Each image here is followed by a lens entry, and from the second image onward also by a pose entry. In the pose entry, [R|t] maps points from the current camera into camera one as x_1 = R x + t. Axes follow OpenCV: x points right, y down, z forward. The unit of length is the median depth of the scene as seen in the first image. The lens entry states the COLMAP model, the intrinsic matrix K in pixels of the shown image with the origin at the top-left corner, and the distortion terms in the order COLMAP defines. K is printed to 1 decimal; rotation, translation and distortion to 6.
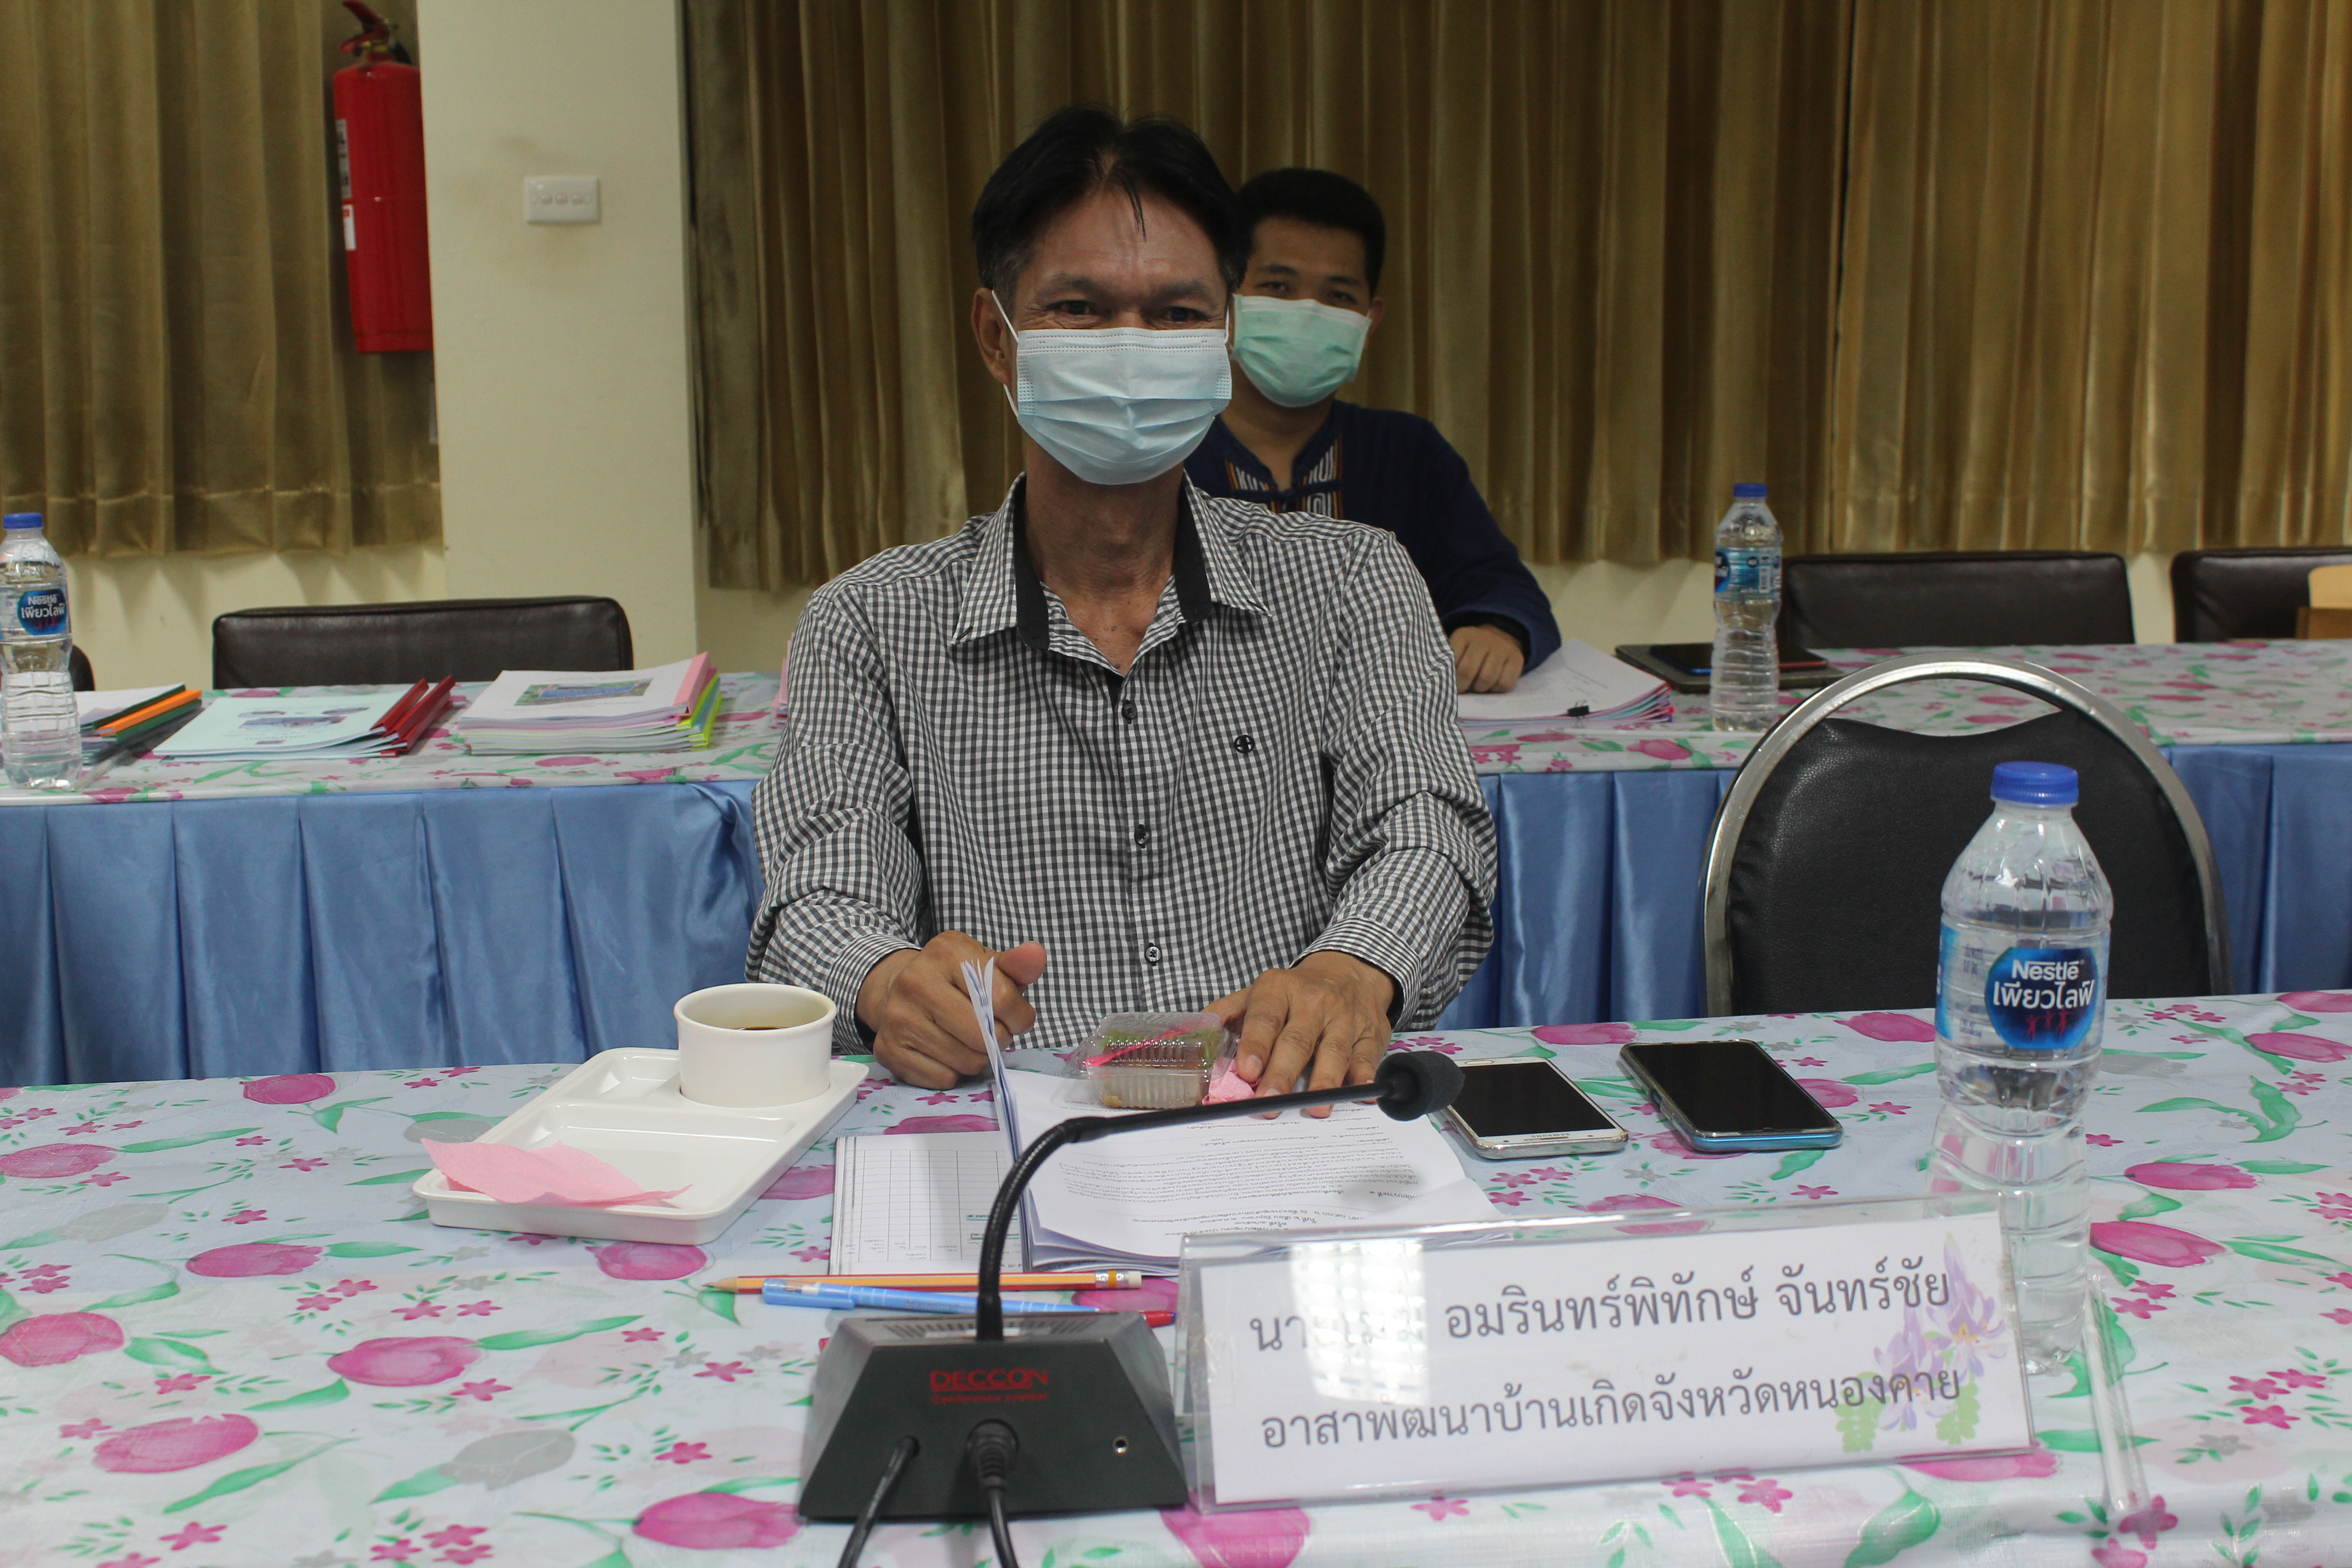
lens RADIAL K [[2819.7, 0, 1174.1], [0, 2819.7, 784.4], [0, 0, 1]] dist [-0.061976, 0.000000]
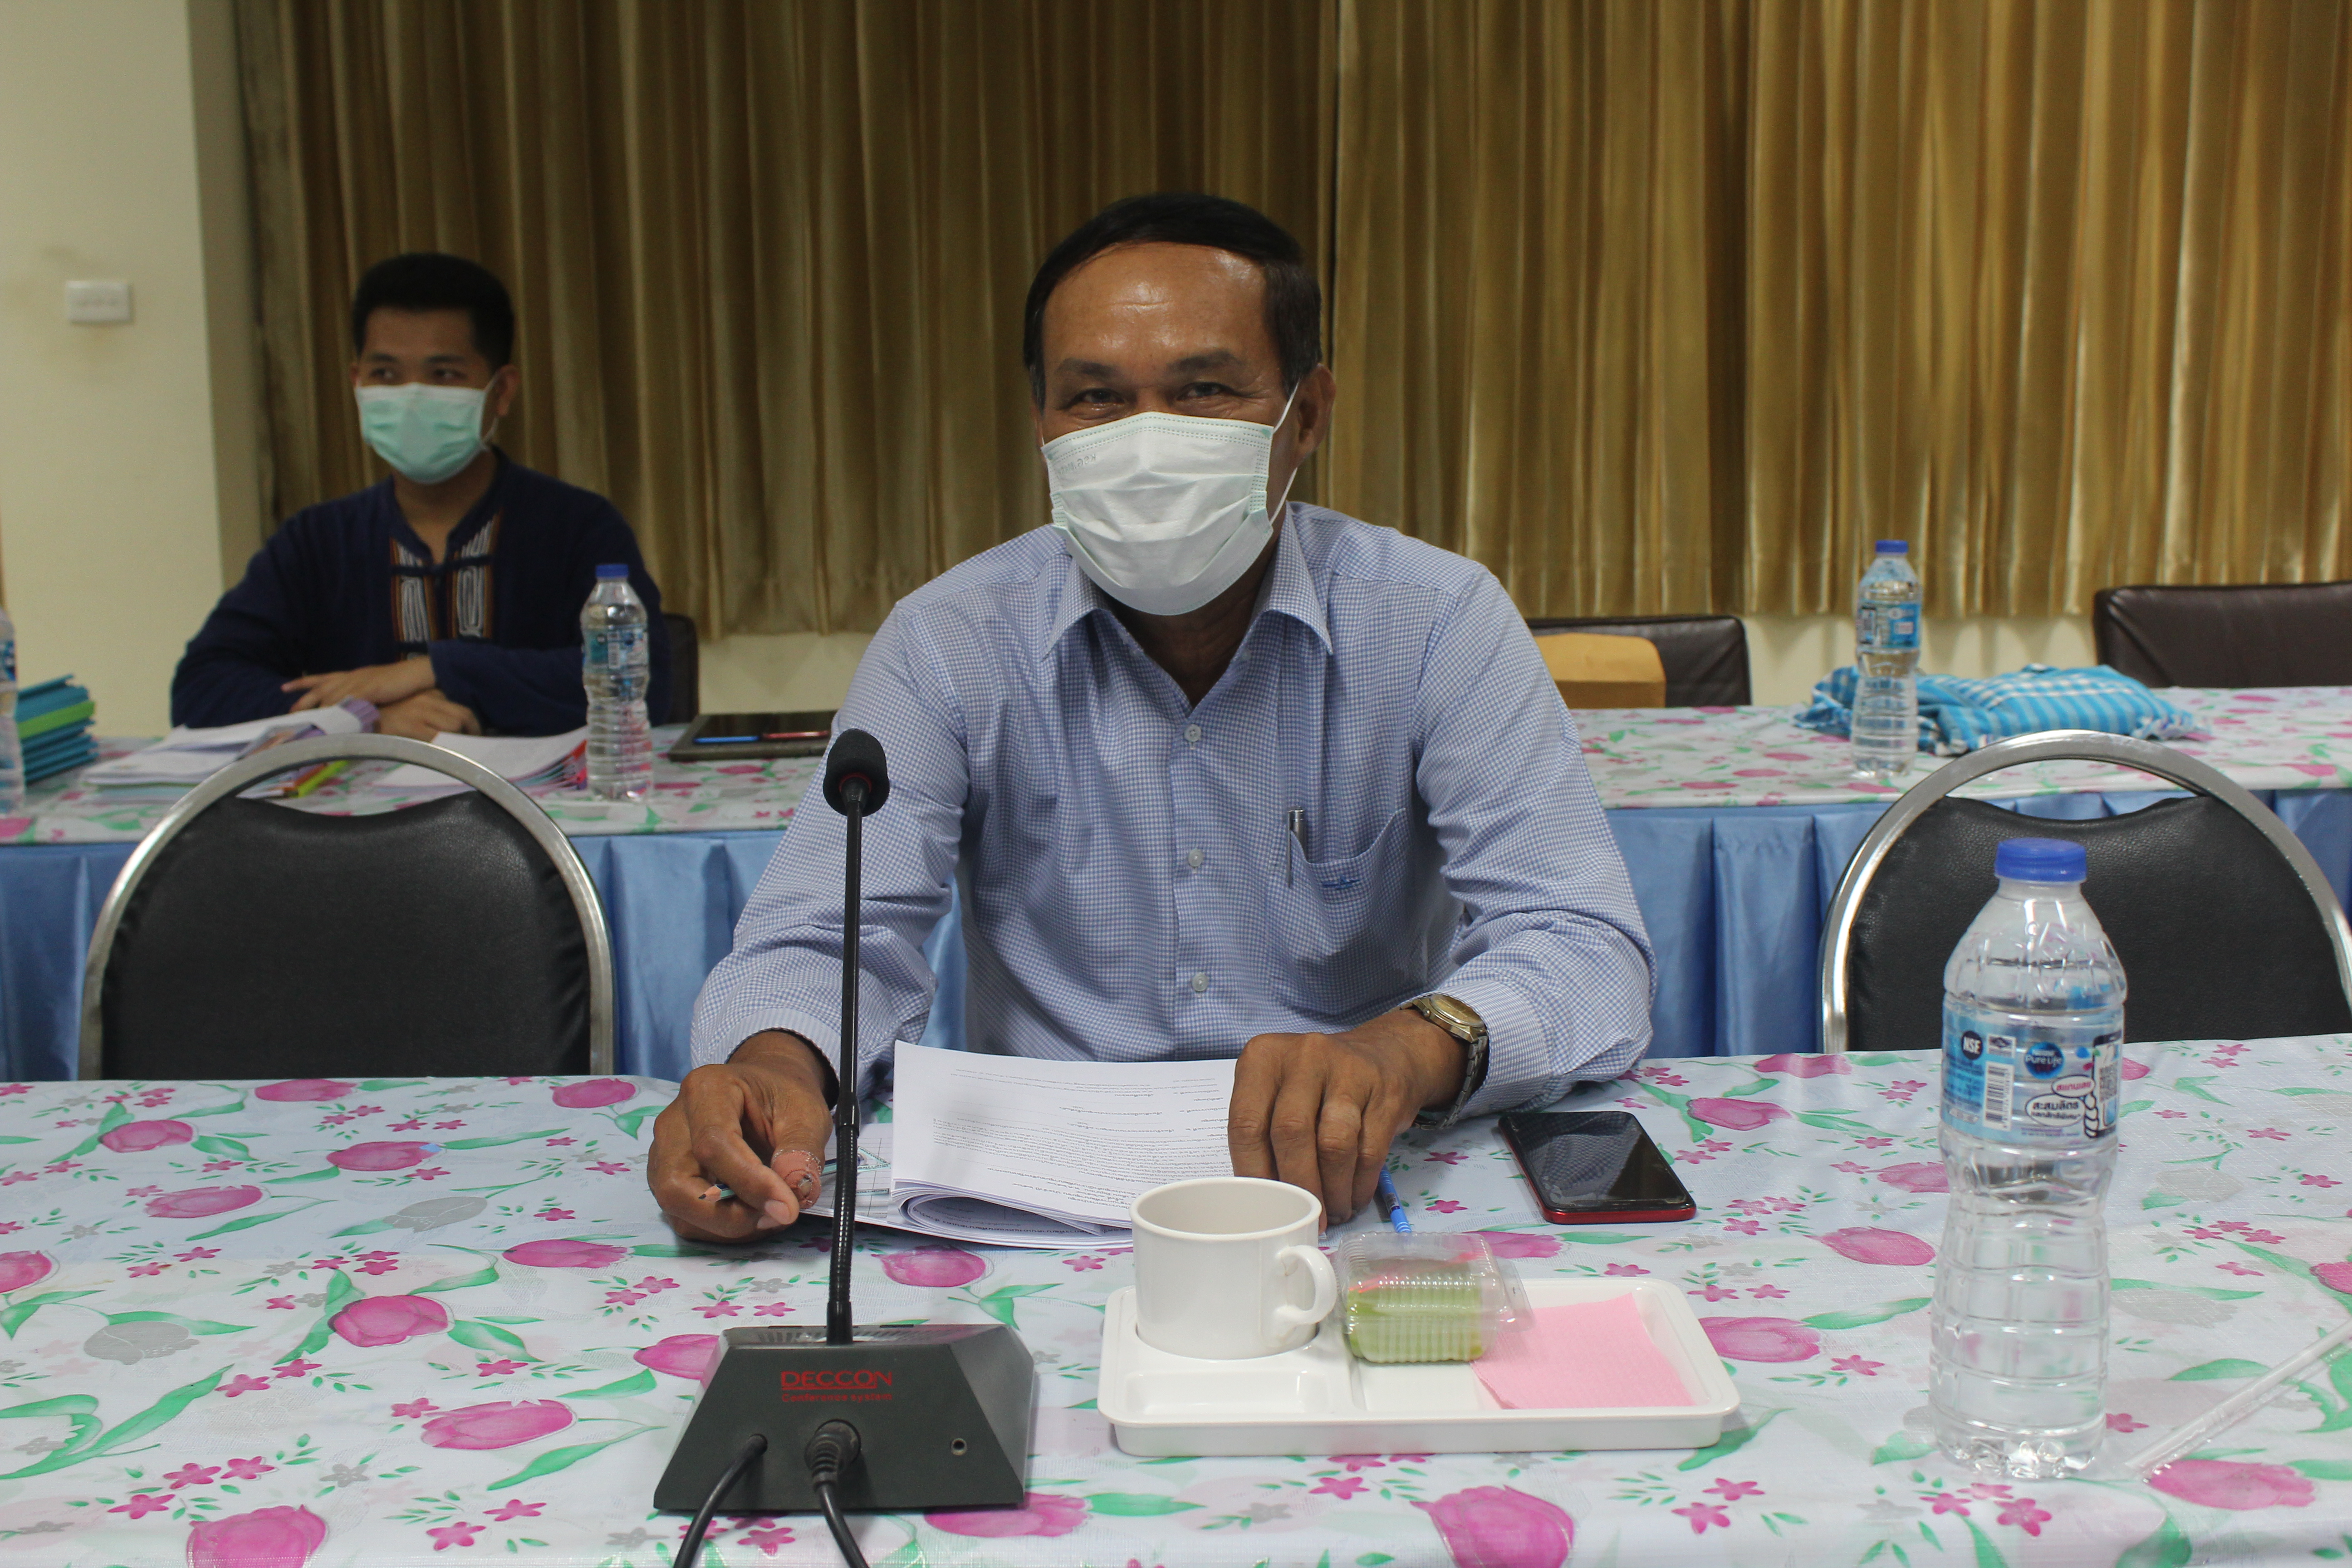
lens RADIAL K [[2601.2, 0, 1176.3], [0, 2601.2, 728.1], [0, 0, 1]] dist [-0.053615, 0.000000]
pose [[0.995153, 0.005260, -0.098195, 0.118439], [-0.009211, 0.999164, -0.039826, -0.001938], [0.097904, 0.040537, 0.994370, 0.017738]]
